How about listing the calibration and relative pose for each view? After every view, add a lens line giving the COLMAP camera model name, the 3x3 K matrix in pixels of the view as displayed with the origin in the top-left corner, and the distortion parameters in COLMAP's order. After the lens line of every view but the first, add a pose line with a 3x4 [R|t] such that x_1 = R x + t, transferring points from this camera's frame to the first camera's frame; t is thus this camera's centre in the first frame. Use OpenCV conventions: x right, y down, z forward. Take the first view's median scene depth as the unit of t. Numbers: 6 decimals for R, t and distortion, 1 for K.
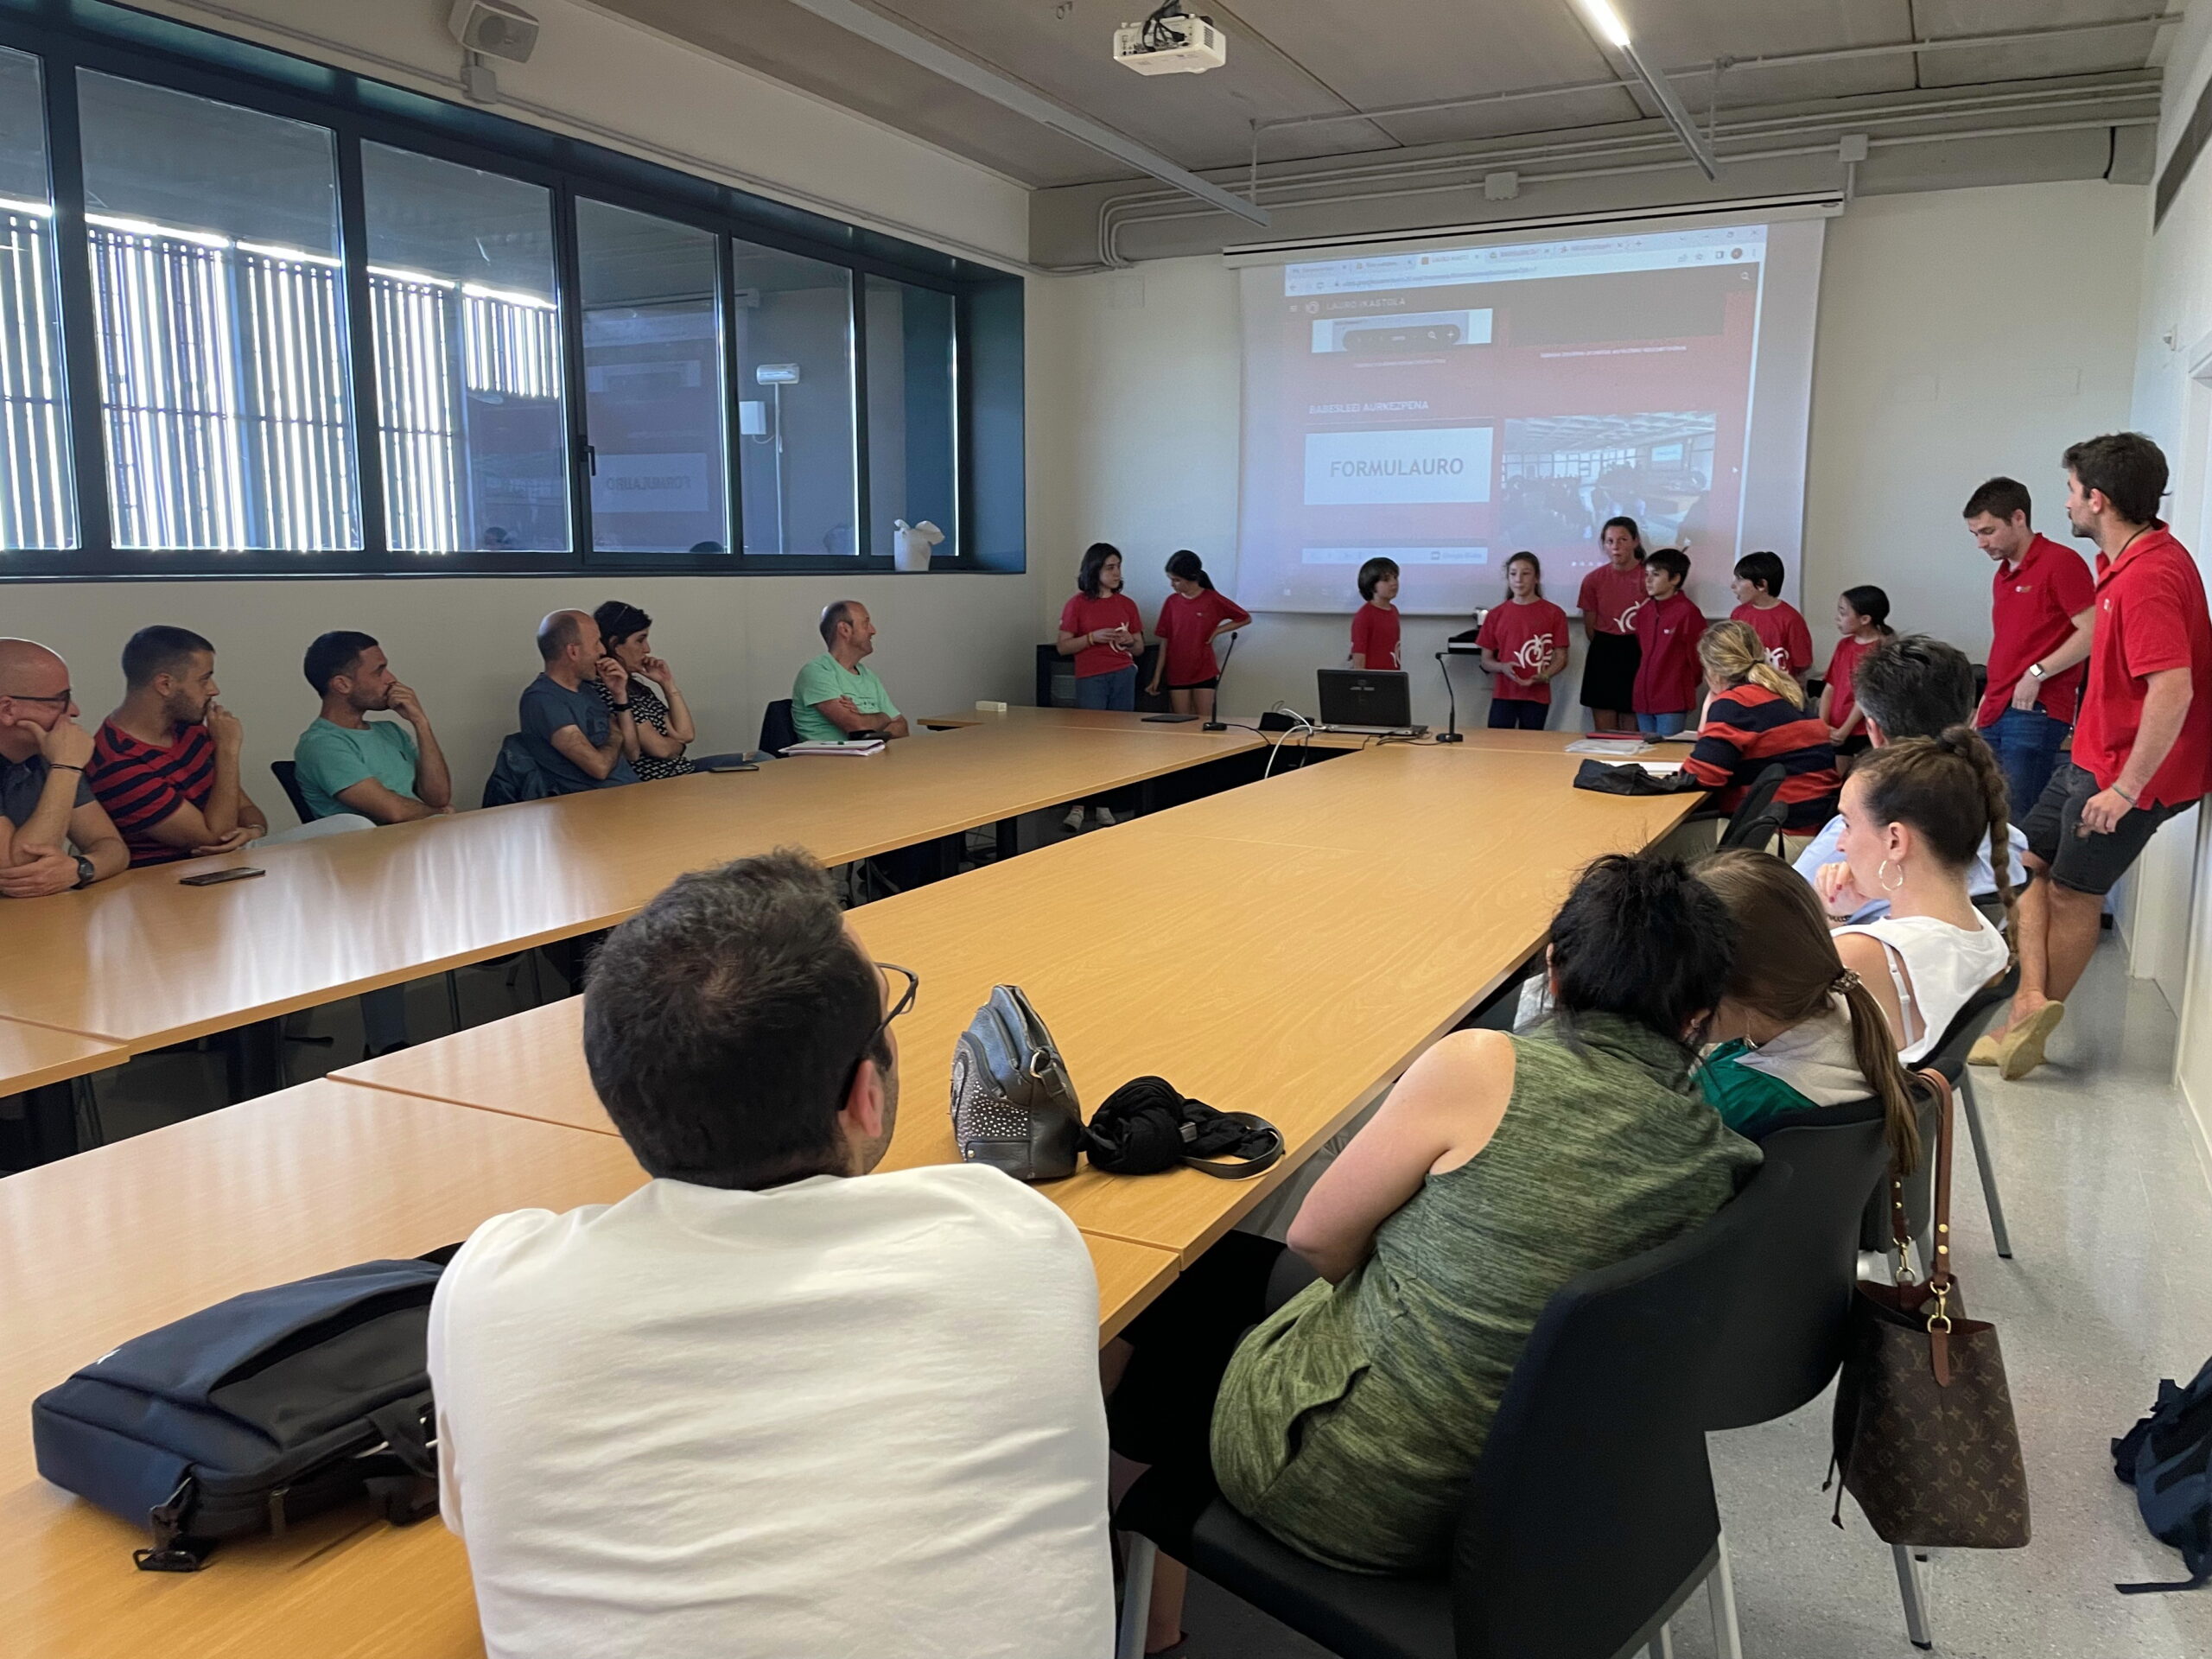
lens RADIAL K [[1713.4, 0, 1106.0], [0, 1713.4, 829.5], [0, 0, 1]] dist [0.047984, -0.002916]
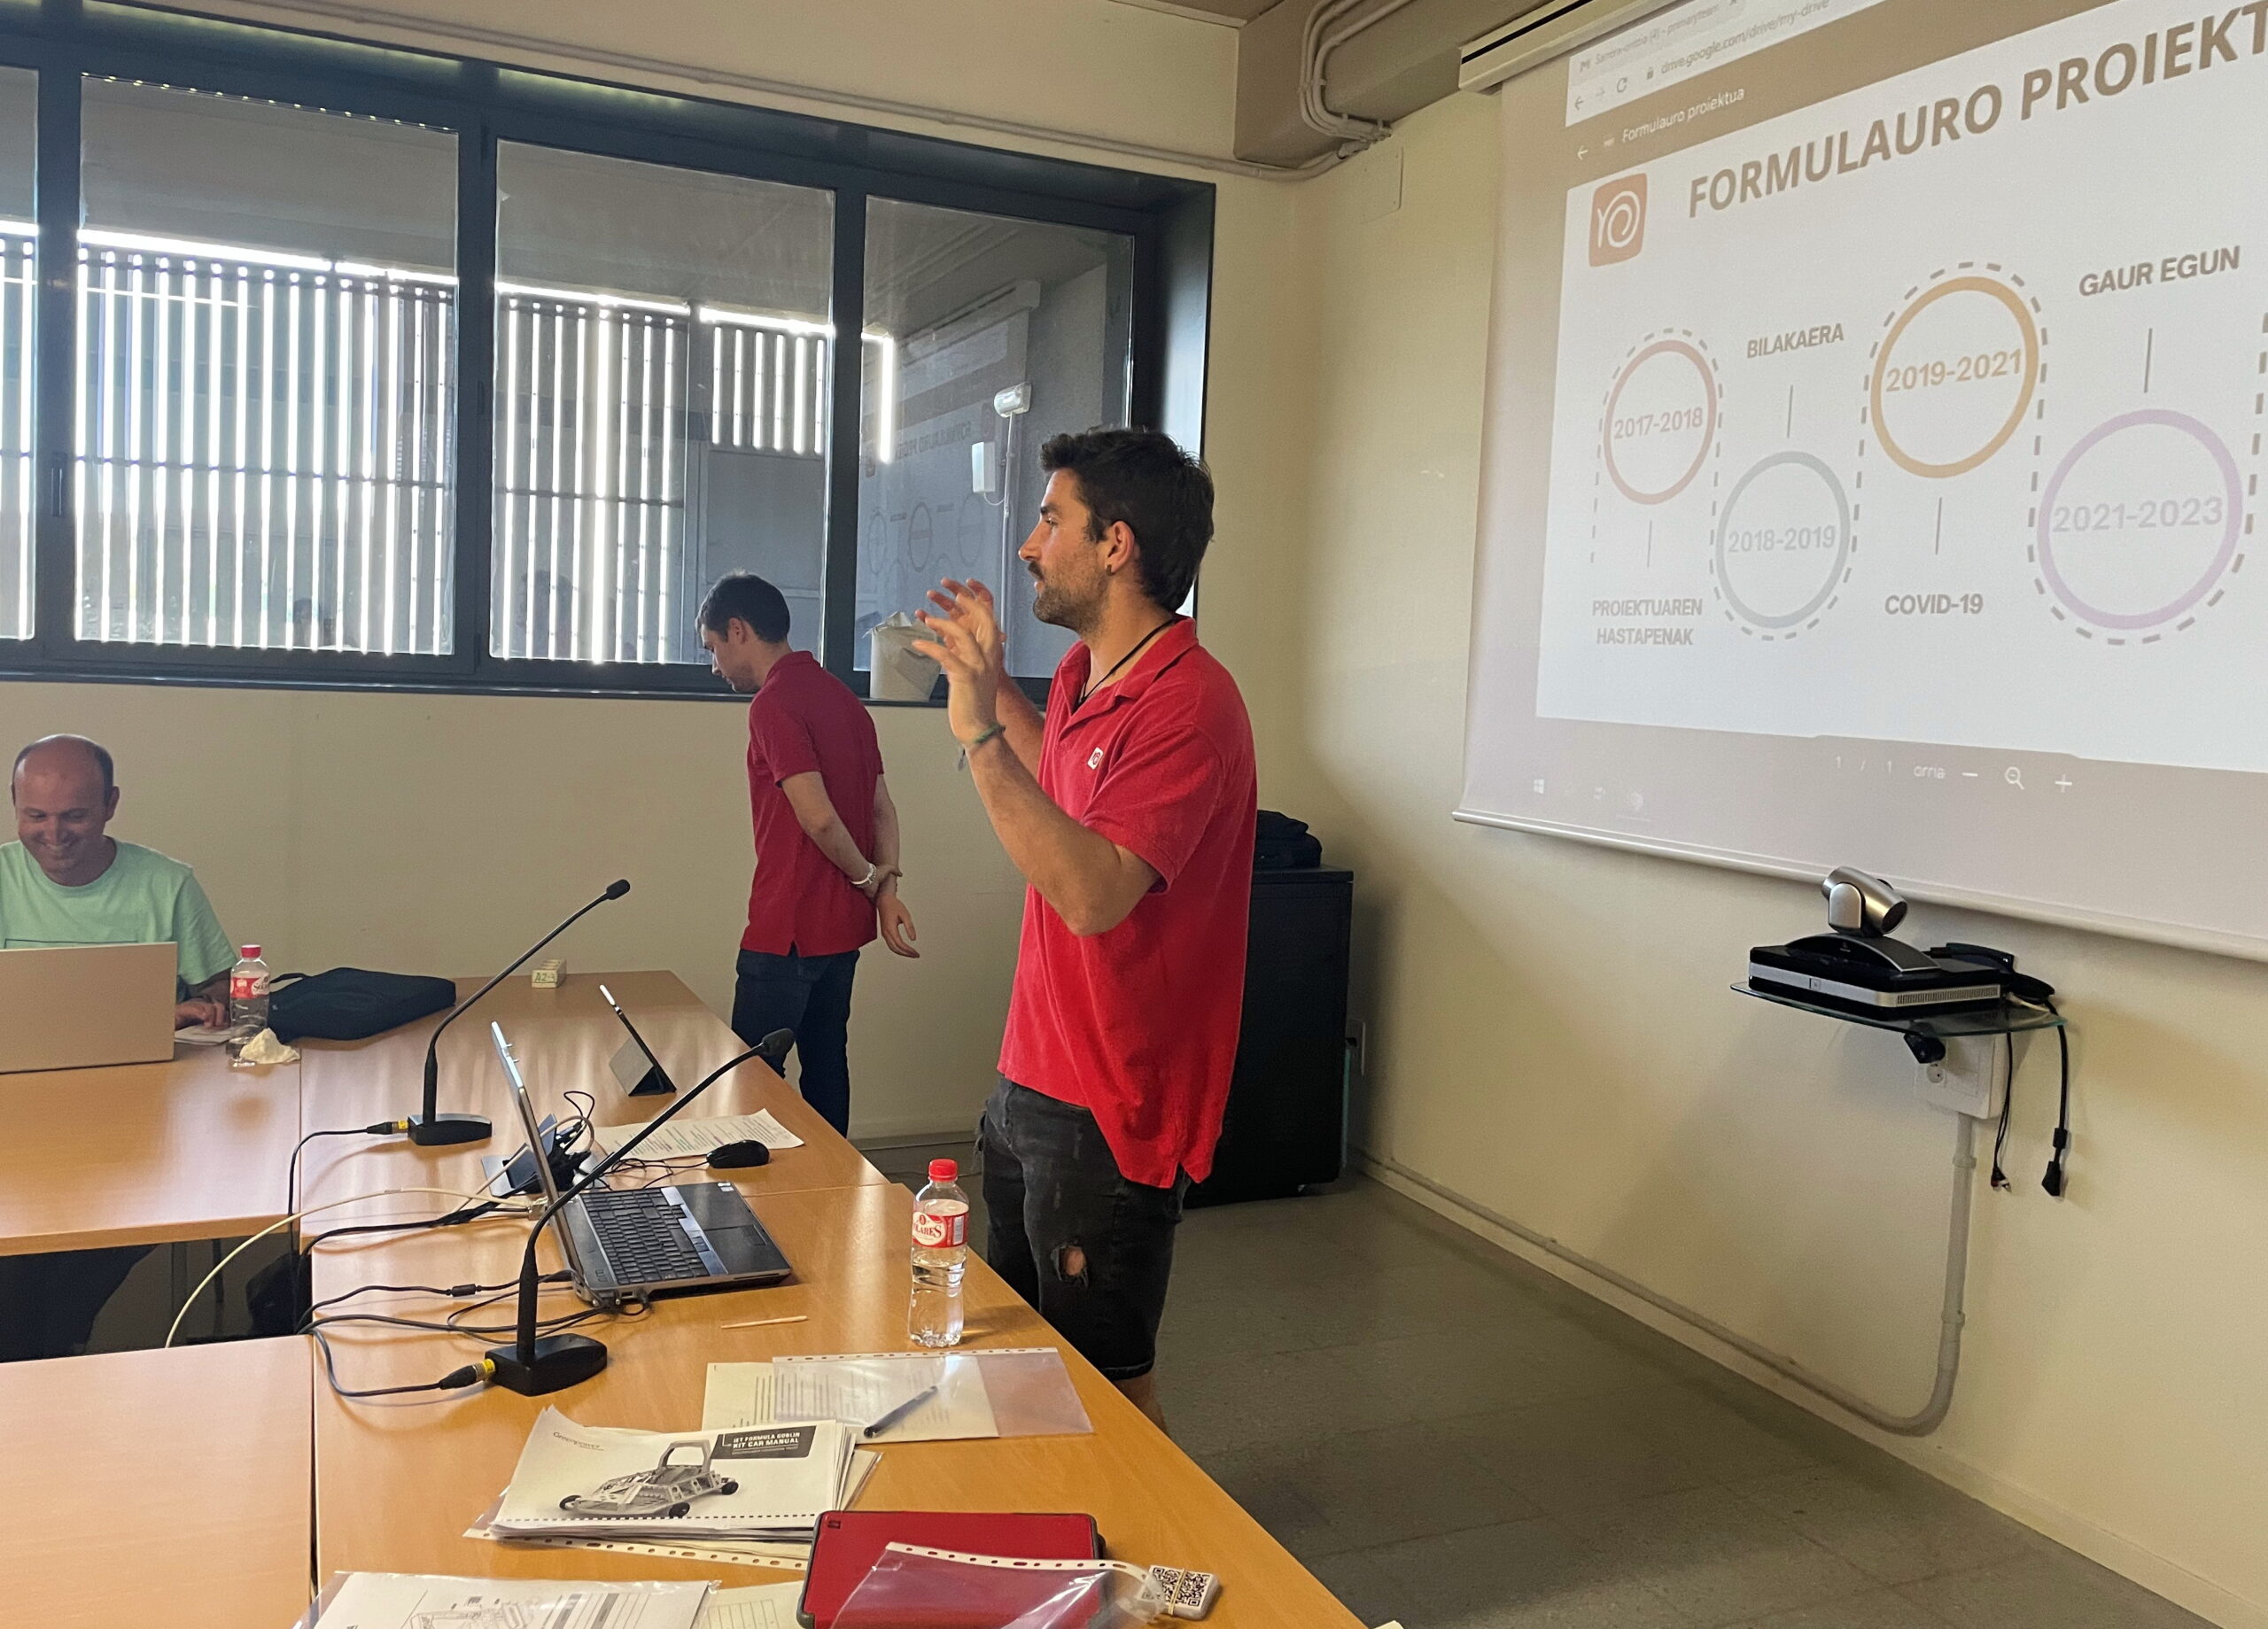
lens RADIAL K [[1825.0, 0, 1139.7], [0, 1825.0, 751.4], [0, 0, 1]] dist [0.006569, 0.005819]
pose [[0.781147, 0.061181, -0.621342, 0.301259], [-0.143269, 0.986196, -0.083010, -0.092859], [0.607687, 0.153862, 0.779130, 0.563945]]
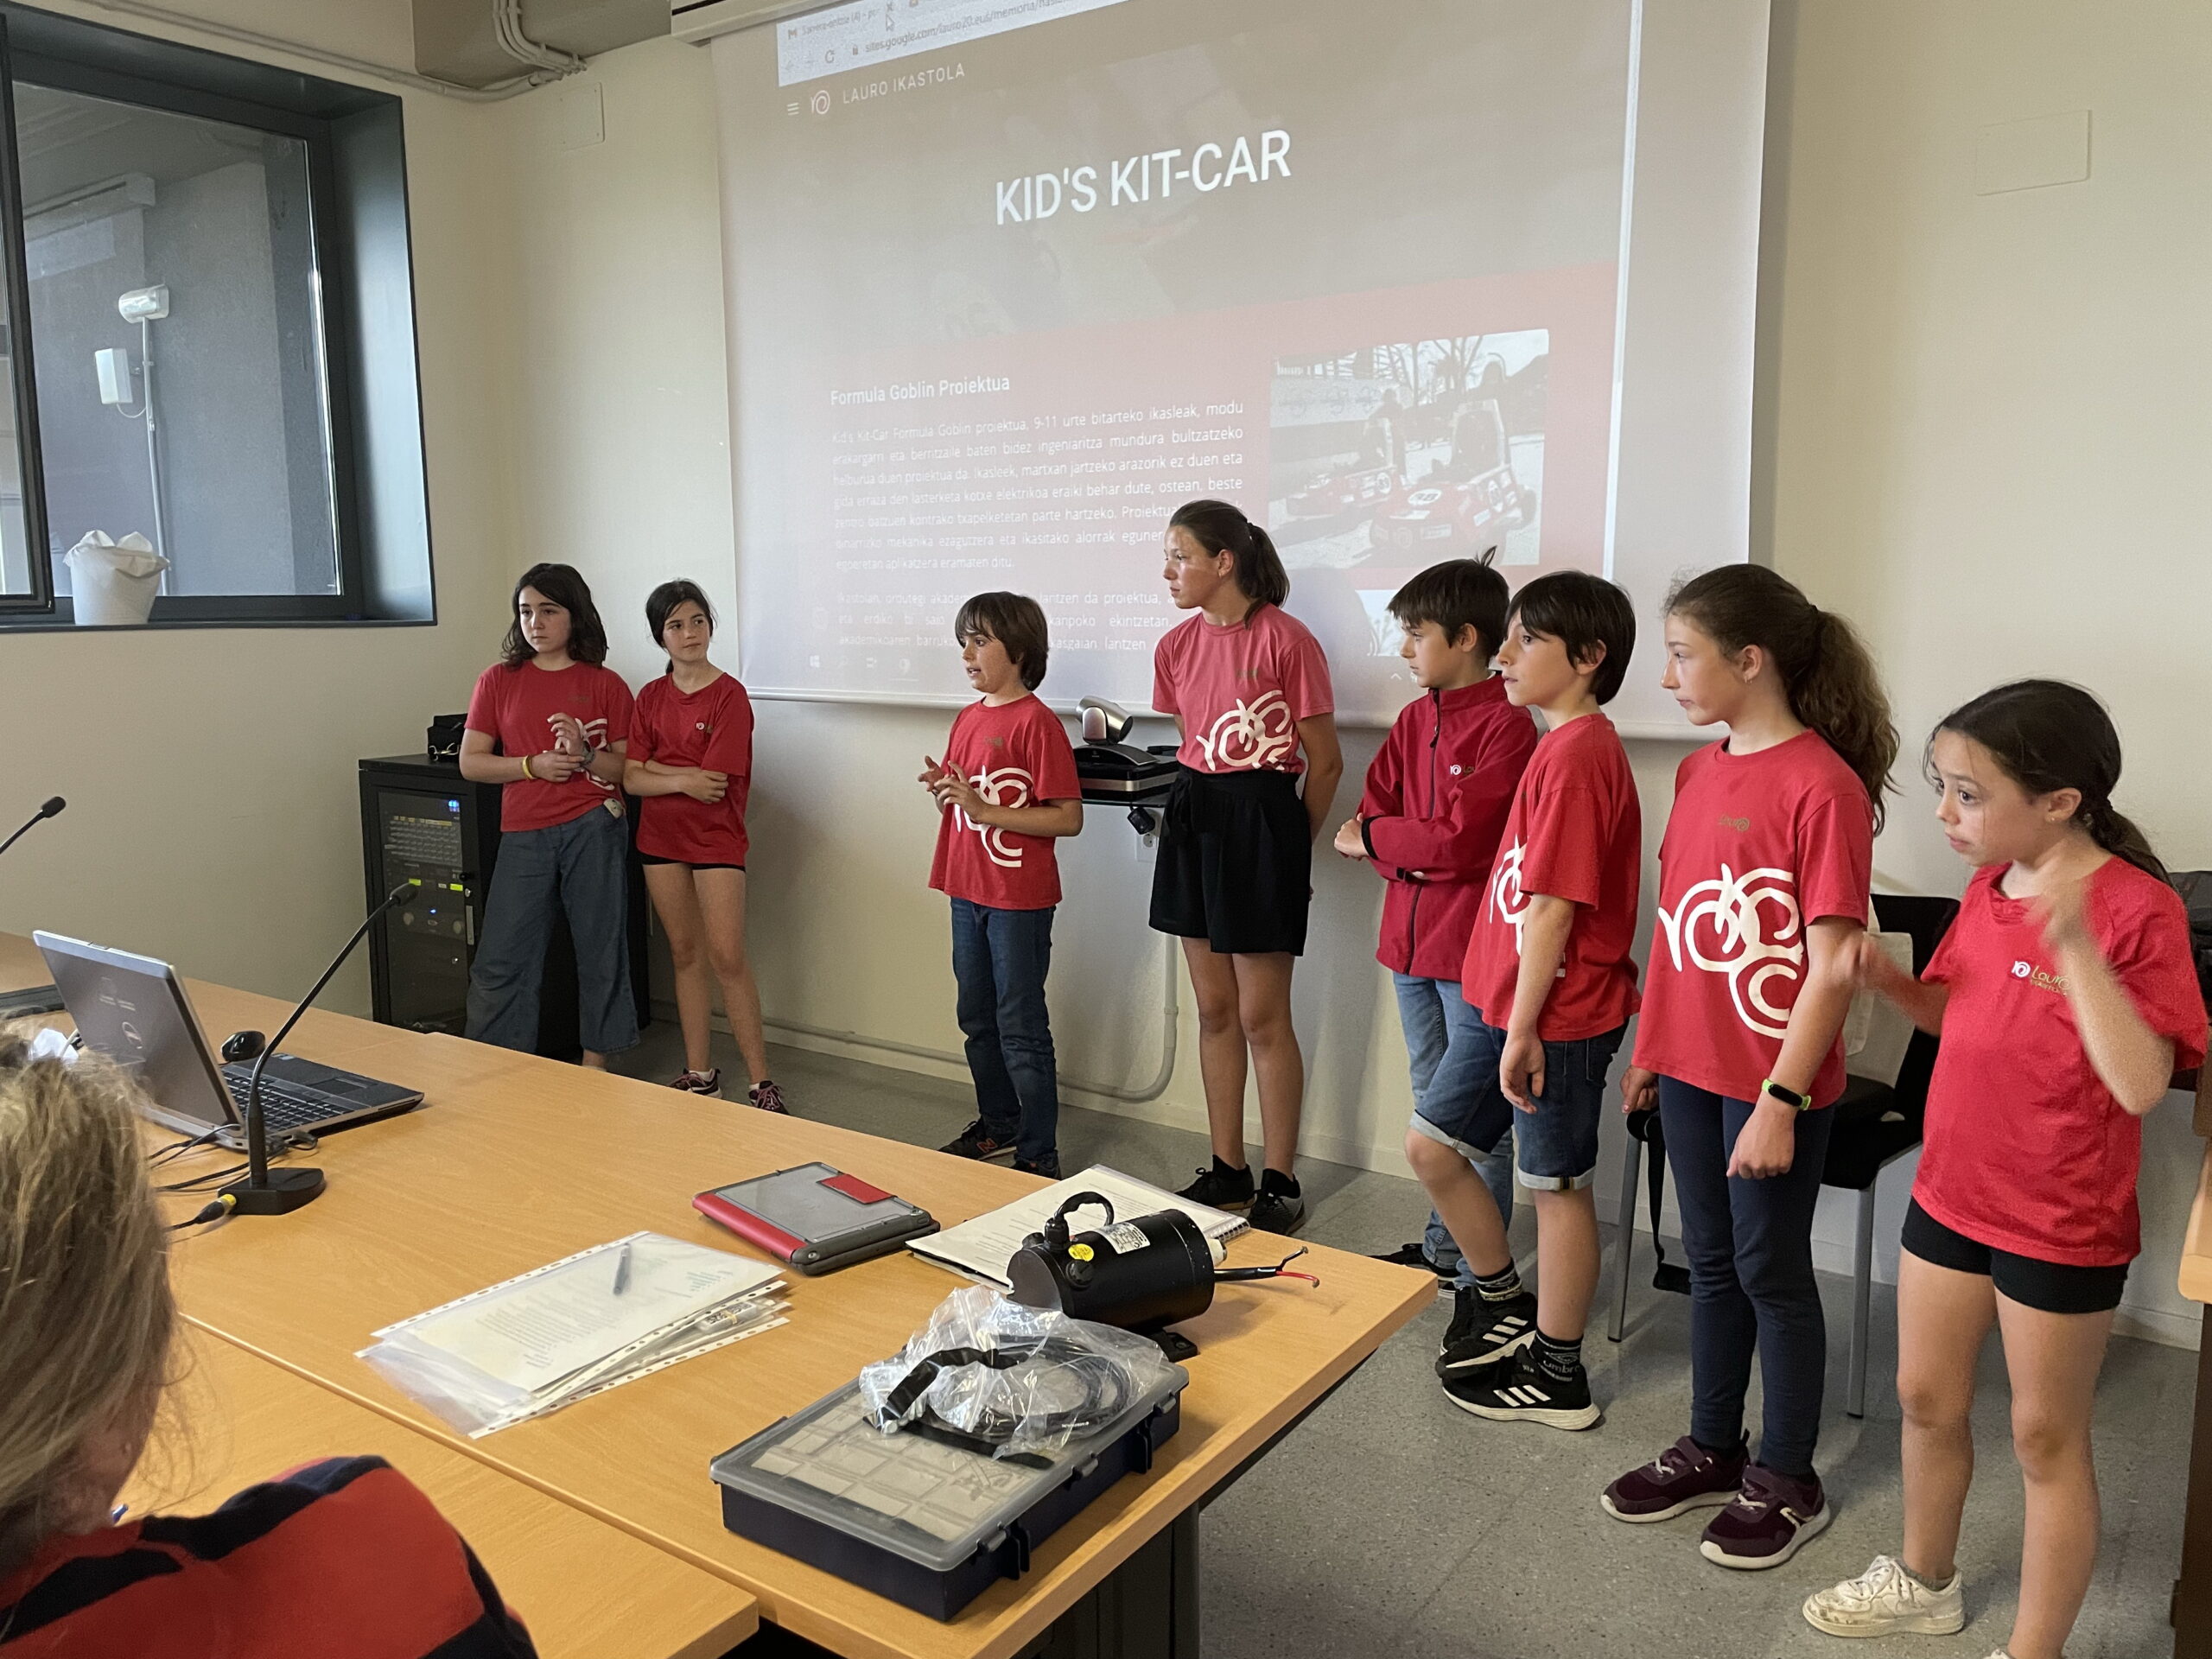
lens RADIAL K [[1713.4, 0, 1106.0], [0, 1713.4, 829.5], [0, 0, 1]] dist [0.047984, -0.002916]
pose [[0.986178, 0.011484, -0.165288, 0.271176], [-0.014635, 0.999733, -0.017861, -0.077778], [0.165039, 0.020033, 0.986084, 0.488056]]
